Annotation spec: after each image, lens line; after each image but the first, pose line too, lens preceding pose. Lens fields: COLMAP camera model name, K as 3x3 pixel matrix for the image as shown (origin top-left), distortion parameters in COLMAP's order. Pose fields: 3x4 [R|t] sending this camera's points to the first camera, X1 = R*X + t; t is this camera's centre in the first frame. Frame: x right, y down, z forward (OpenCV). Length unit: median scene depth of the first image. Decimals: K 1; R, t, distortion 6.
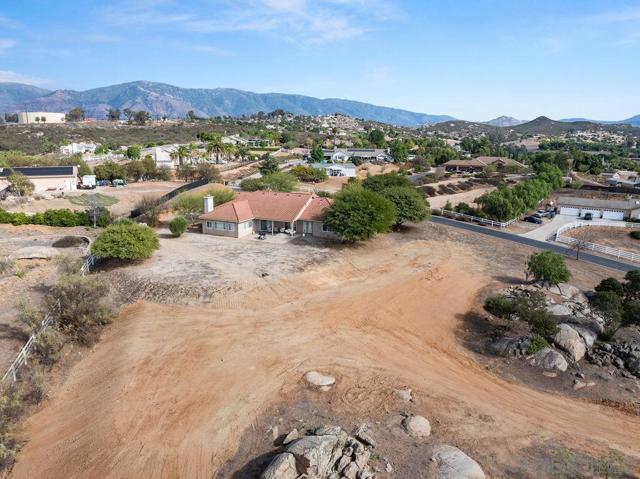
lens RADIAL K [[456.2, 0, 320.0], [0, 456.2, 239.5], [0, 0, 1]] dist [-0.038170, -0.001493]
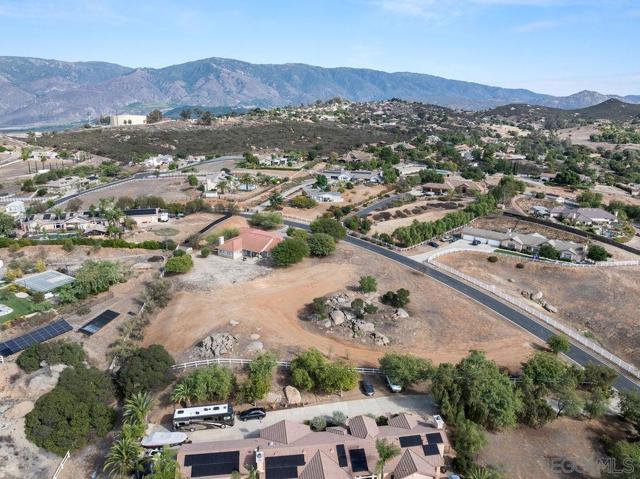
lens RADIAL K [[456.2, 0, 320.0], [0, 456.2, 239.5], [0, 0, 1]] dist [-0.038170, -0.001493]
pose [[0.989260, 0.038216, -0.141080, 0.399498], [-0.030310, 0.997870, 0.057769, -0.181681], [0.142987, -0.052872, 0.988311, -0.780688]]
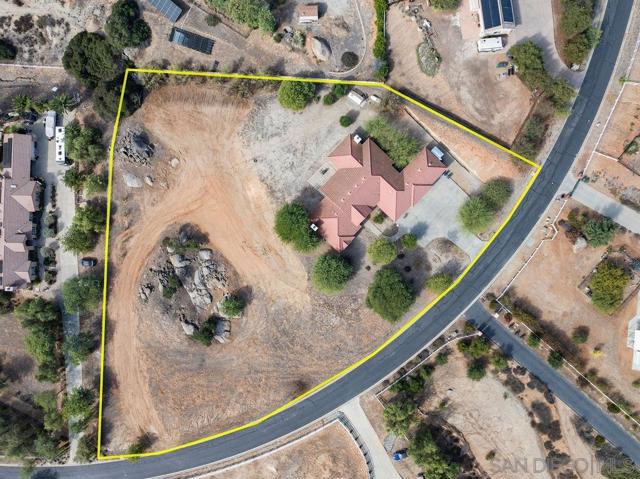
lens RADIAL K [[456.2, 0, 320.0], [0, 456.2, 239.5], [0, 0, 1]] dist [-0.038170, -0.001493]
pose [[-0.311744, 0.950088, -0.012191, 0.098802], [-0.210449, -0.056530, 0.975969, -1.290272], [0.926567, 0.306818, 0.217568, 0.580175]]
